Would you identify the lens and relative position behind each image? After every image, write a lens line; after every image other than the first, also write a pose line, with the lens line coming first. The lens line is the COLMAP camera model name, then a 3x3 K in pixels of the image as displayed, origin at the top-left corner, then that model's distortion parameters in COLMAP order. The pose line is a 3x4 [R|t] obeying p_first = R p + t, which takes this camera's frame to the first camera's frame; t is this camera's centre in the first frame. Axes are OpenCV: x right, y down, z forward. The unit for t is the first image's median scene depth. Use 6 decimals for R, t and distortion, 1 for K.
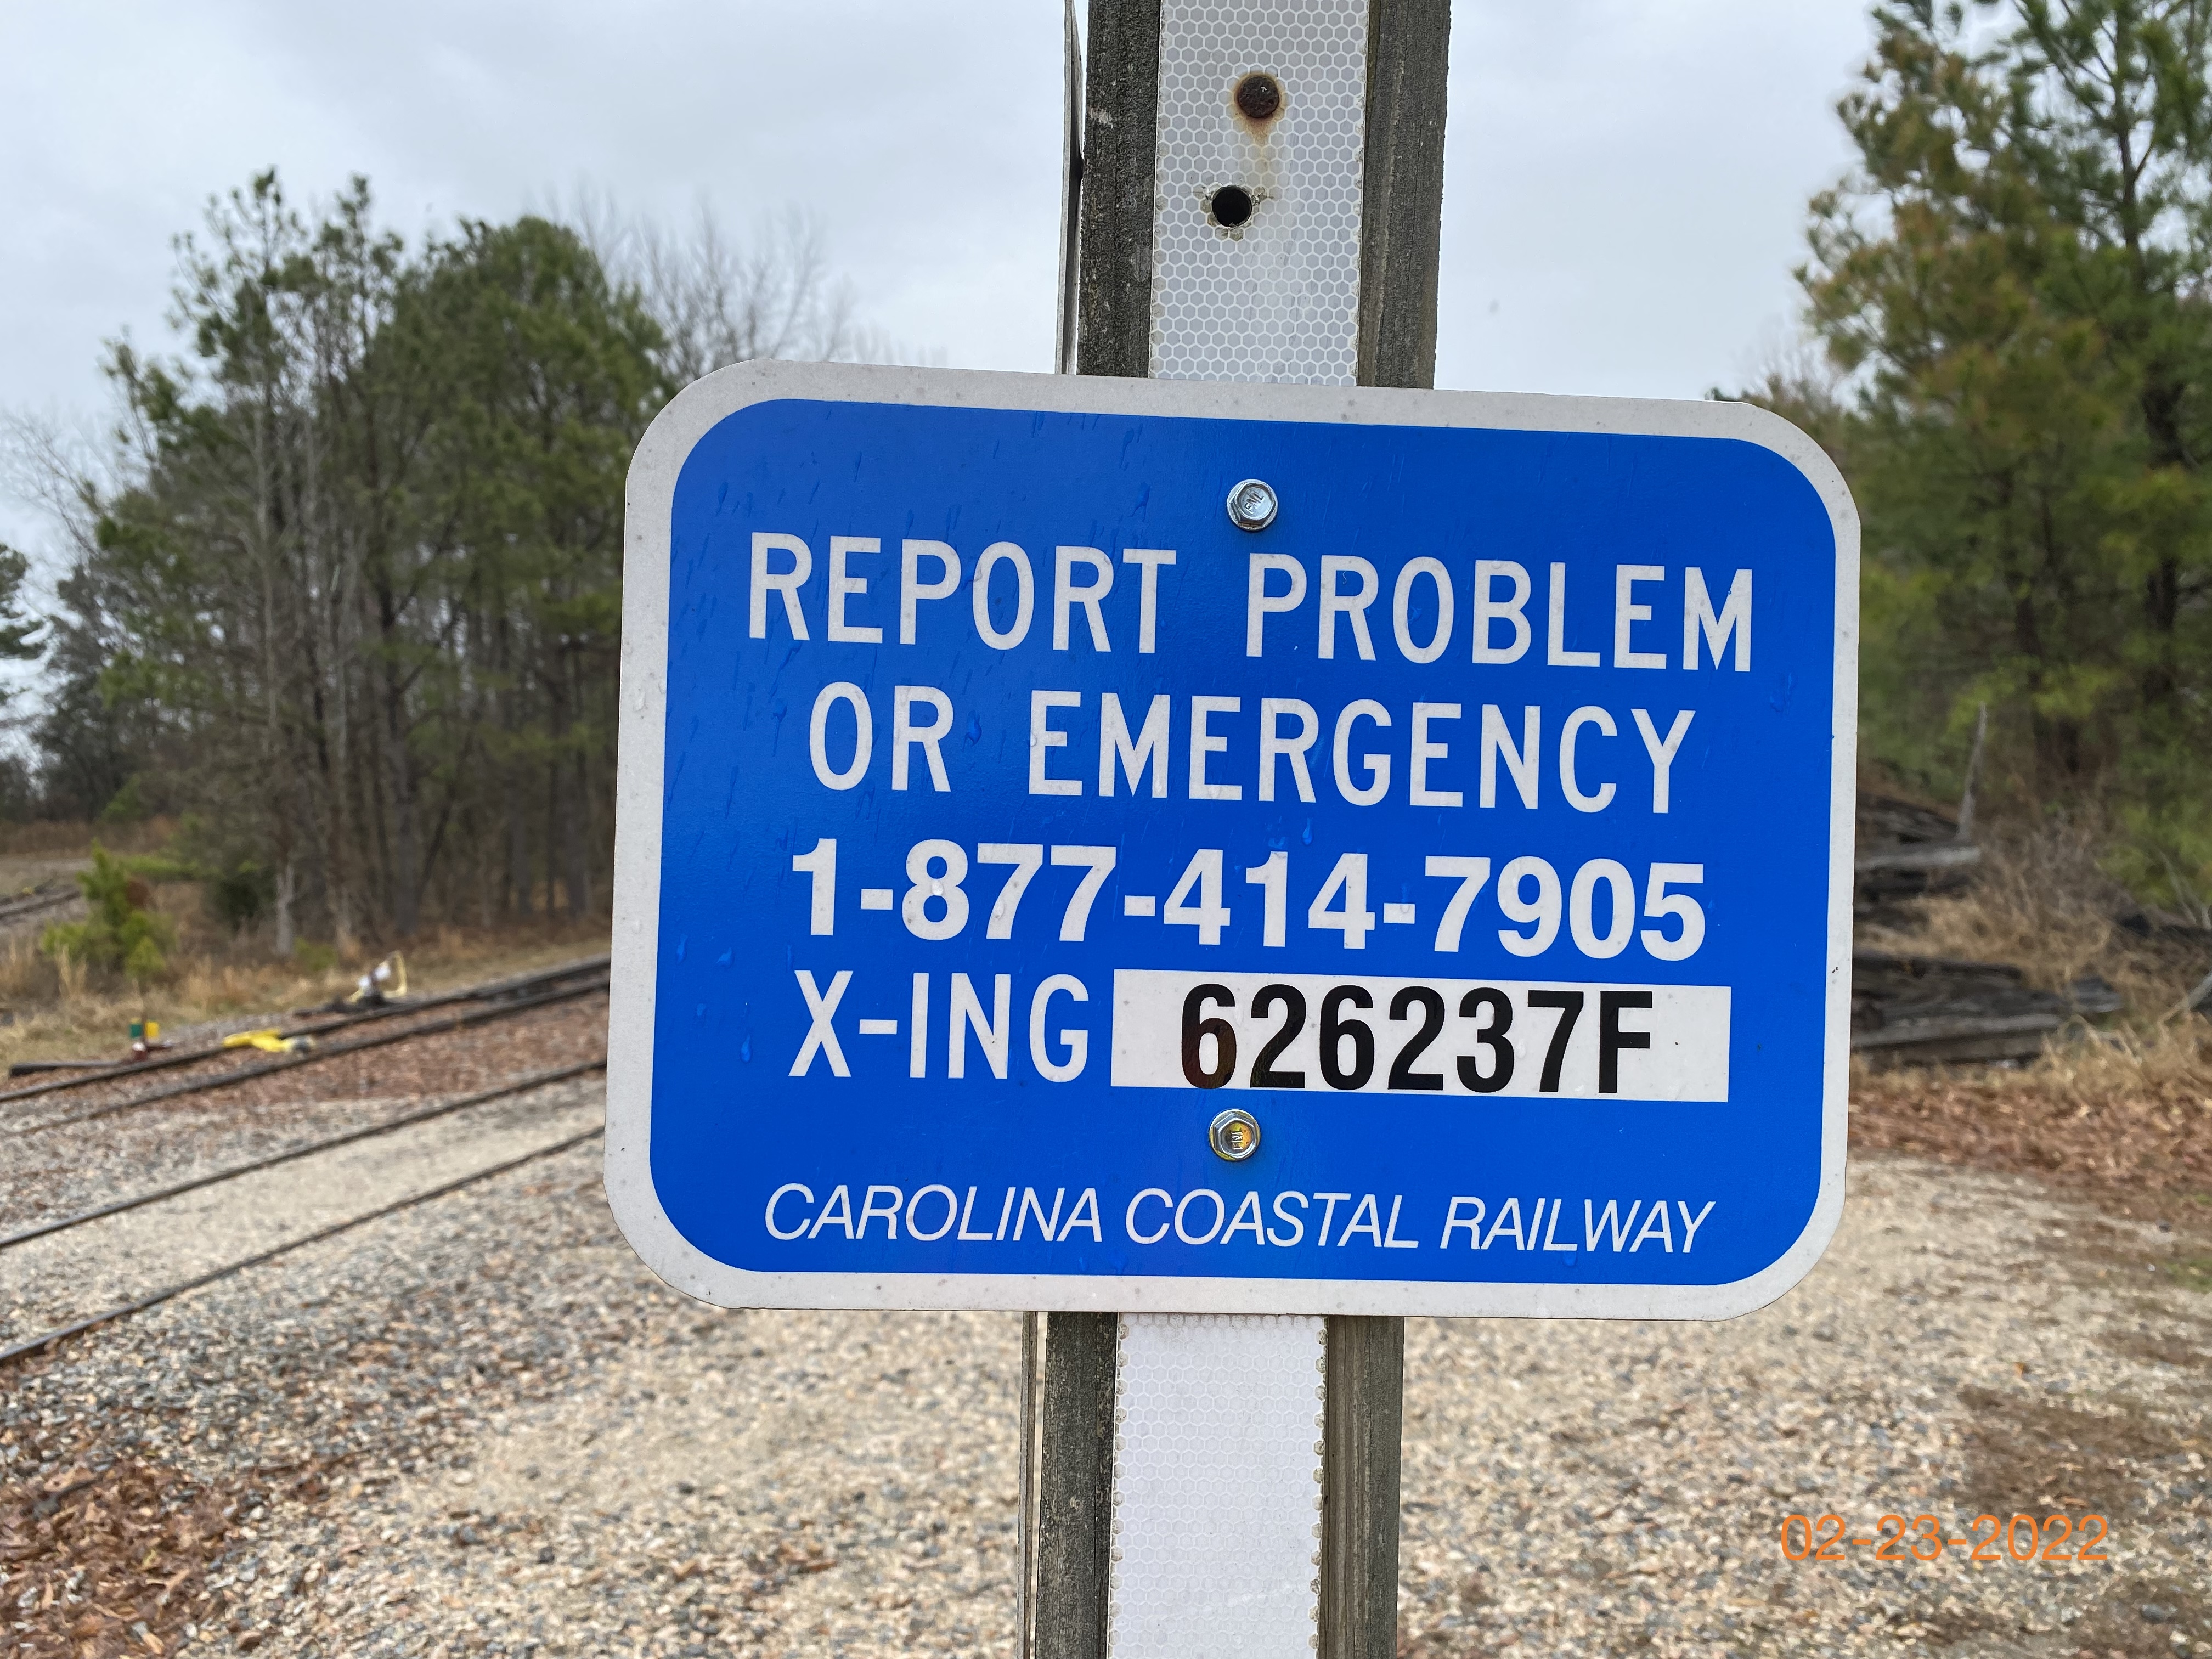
lens RADIAL K [[1692.1, 0, 1107.3], [0, 1692.1, 780.8], [0, 0, 1]] dist [-0.003589, 0.002889]
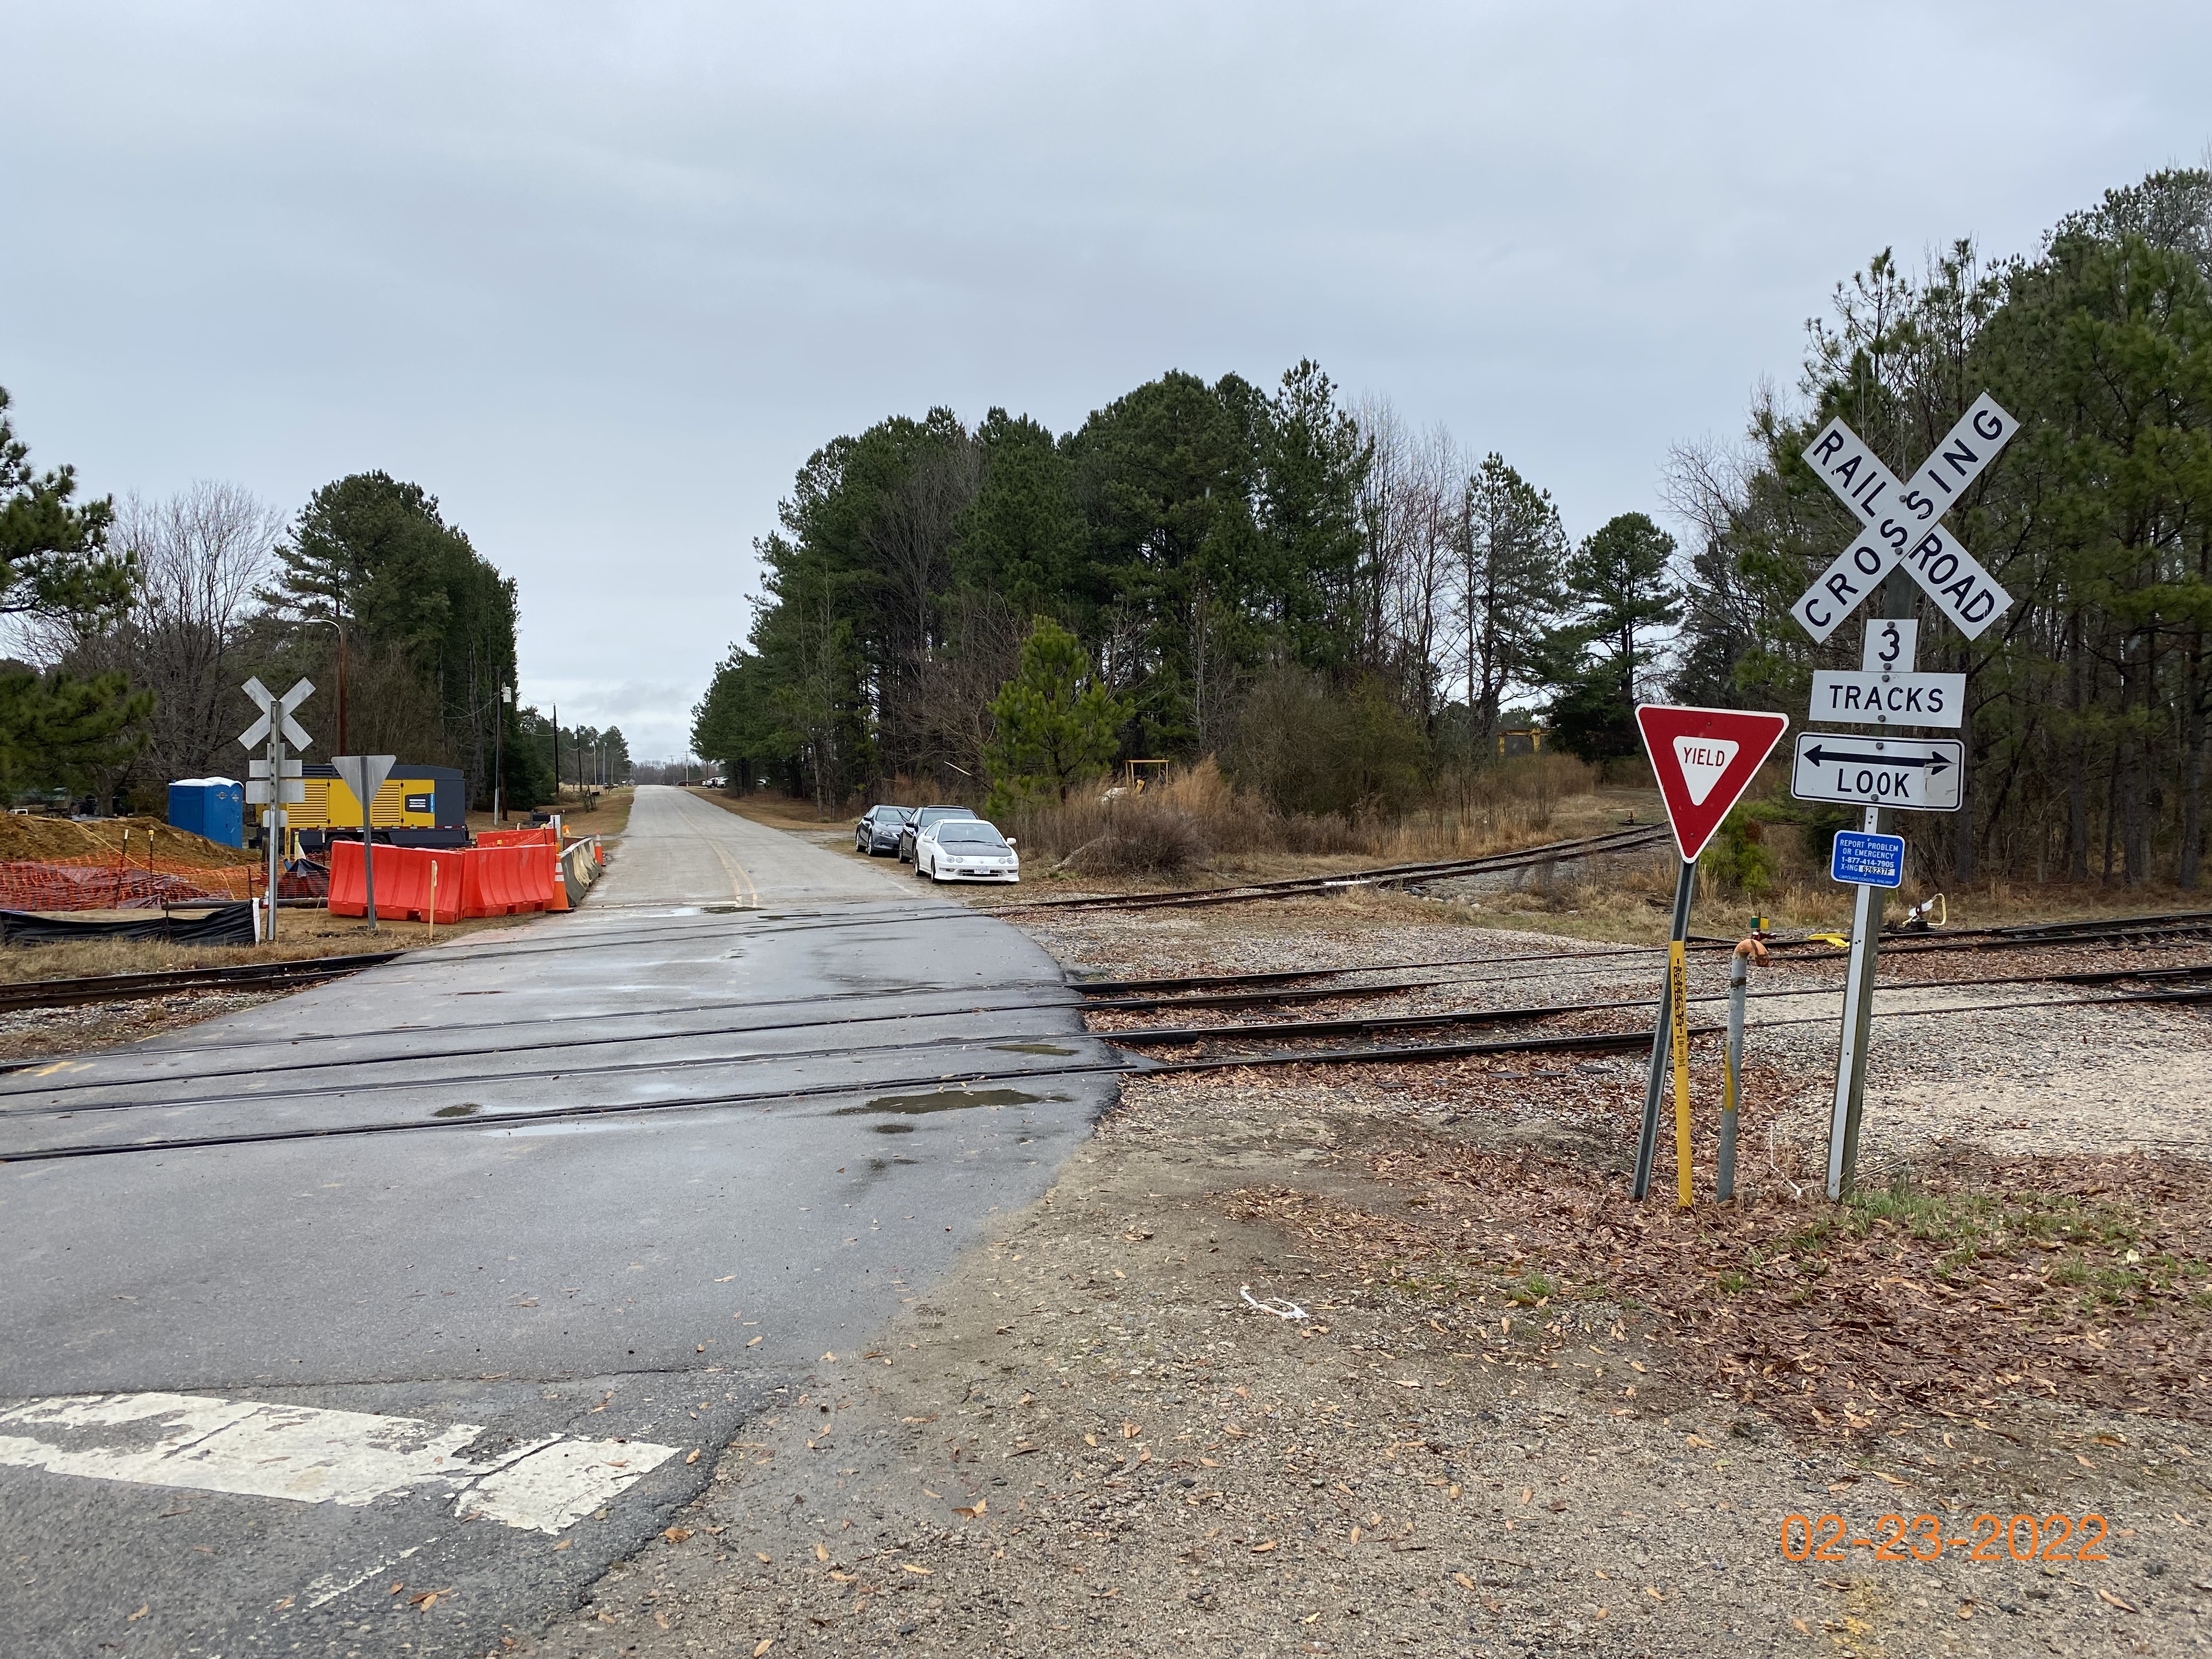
lens RADIAL K [[1629.3, 0, 1106.0], [0, 1629.3, 829.5], [0, 0, 1]] dist [0.000563, 0.004599]
pose [[0.625496, 0.074937, -0.776621, 0.101629], [-0.026640, 0.996848, 0.074731, -0.016239], [0.779773, -0.026054, 0.625520, -0.193899]]
